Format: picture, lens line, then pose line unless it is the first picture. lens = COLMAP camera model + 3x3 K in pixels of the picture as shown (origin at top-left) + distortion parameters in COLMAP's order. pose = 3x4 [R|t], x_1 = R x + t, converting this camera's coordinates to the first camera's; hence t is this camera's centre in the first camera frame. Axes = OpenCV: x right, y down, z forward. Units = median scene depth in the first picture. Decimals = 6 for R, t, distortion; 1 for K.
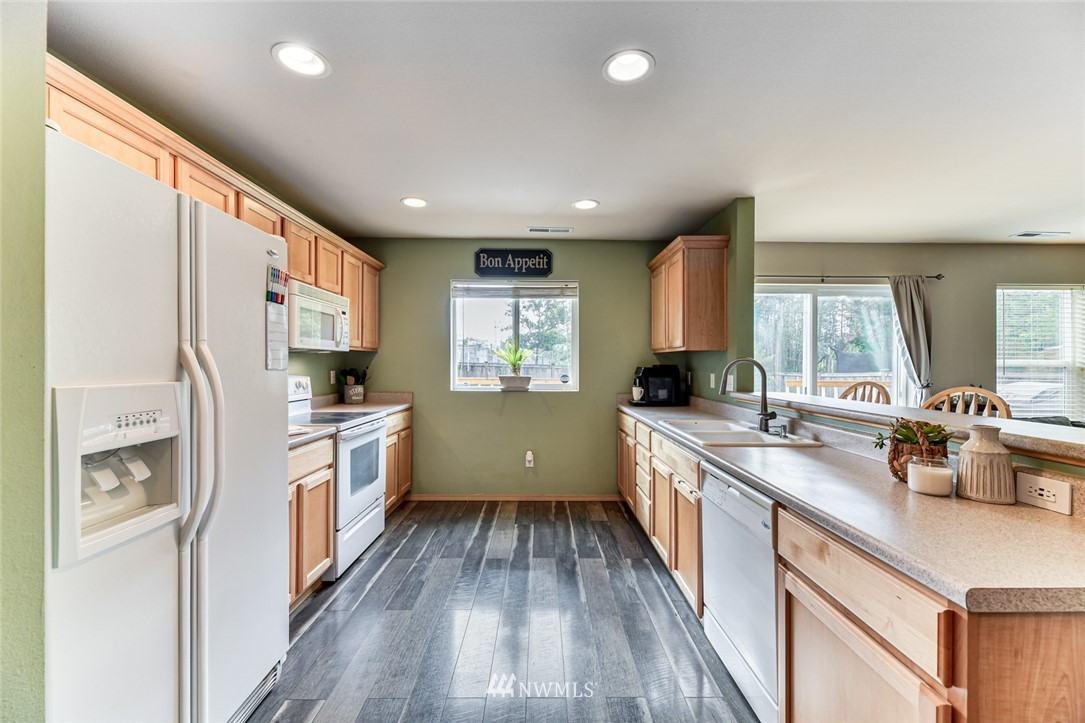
lens RADIAL K [[444.2, 0, 545.9], [0, 444.2, 358.7], [0, 0, 1]] dist [0.010582, -0.000093]
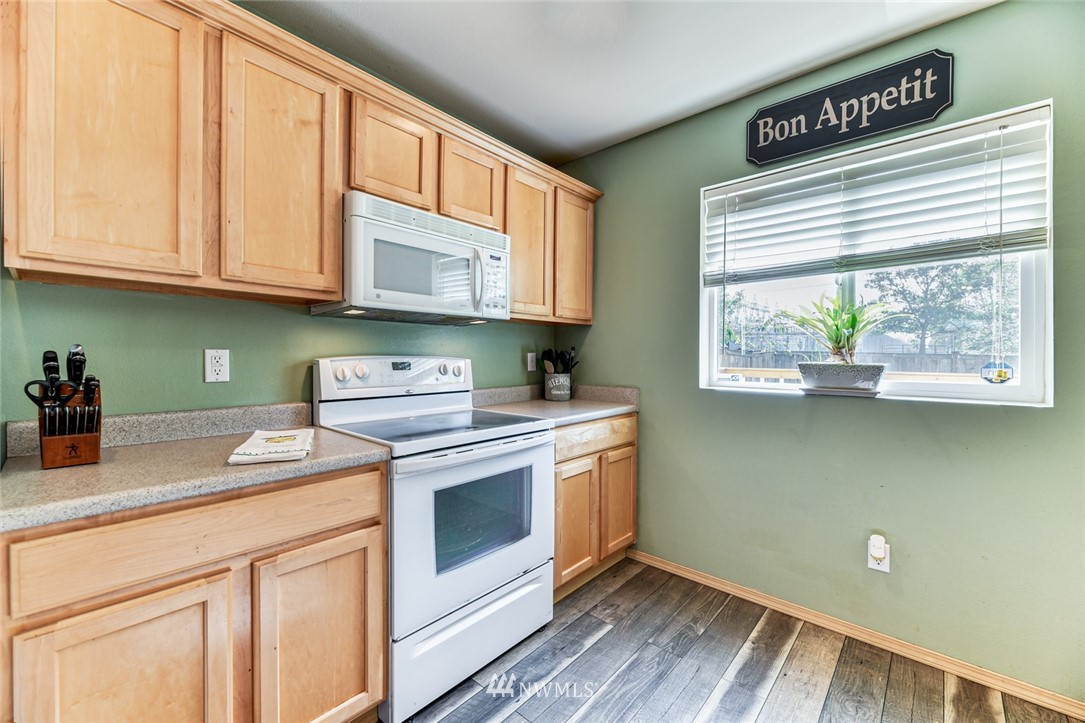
lens RADIAL K [[430.5, 0, 540.6], [0, 430.5, 362.8], [0, 0, 1]] dist [-0.007815, 0.000068]
pose [[0.730008, 0.009321, -0.683375, 0.007706], [0.008810, 0.999696, 0.023046, 0.026073], [0.683382, -0.022844, 0.729703, 0.473725]]
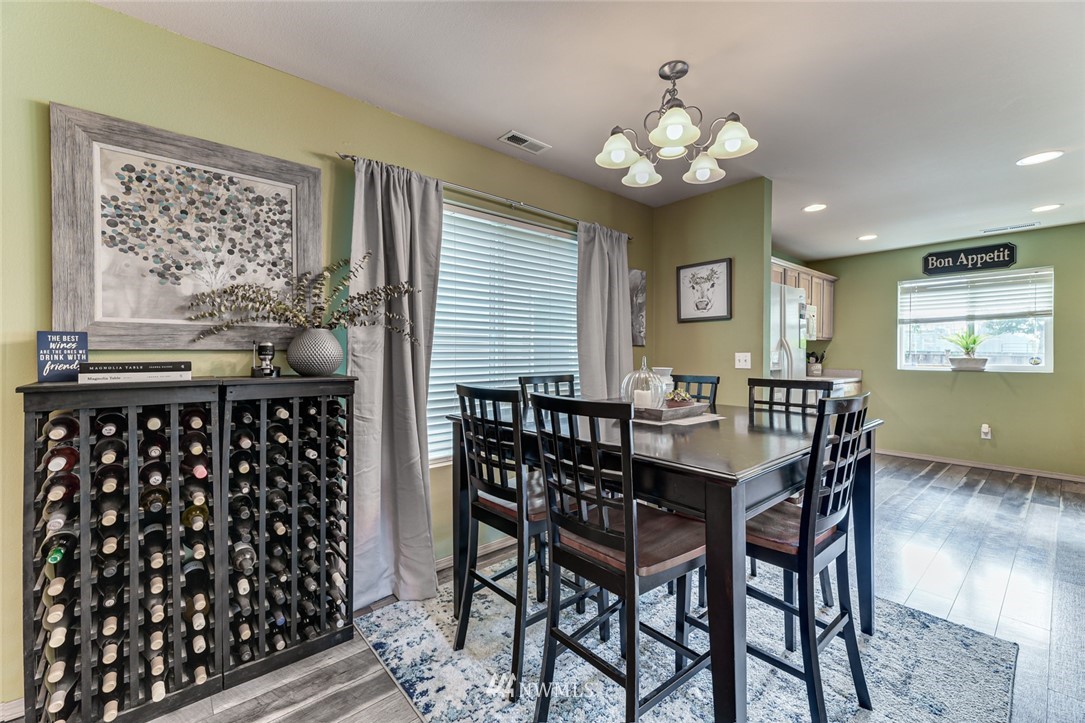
lens RADIAL K [[444.2, 0, 545.9], [0, 444.2, 358.7], [0, 0, 1]] dist [0.010582, -0.000093]
pose [[0.643205, 0.003512, -0.765686, 0.119751], [0.011099, 0.999842, 0.013910, 0.012945], [0.765614, -0.017445, 0.643064, -0.603221]]
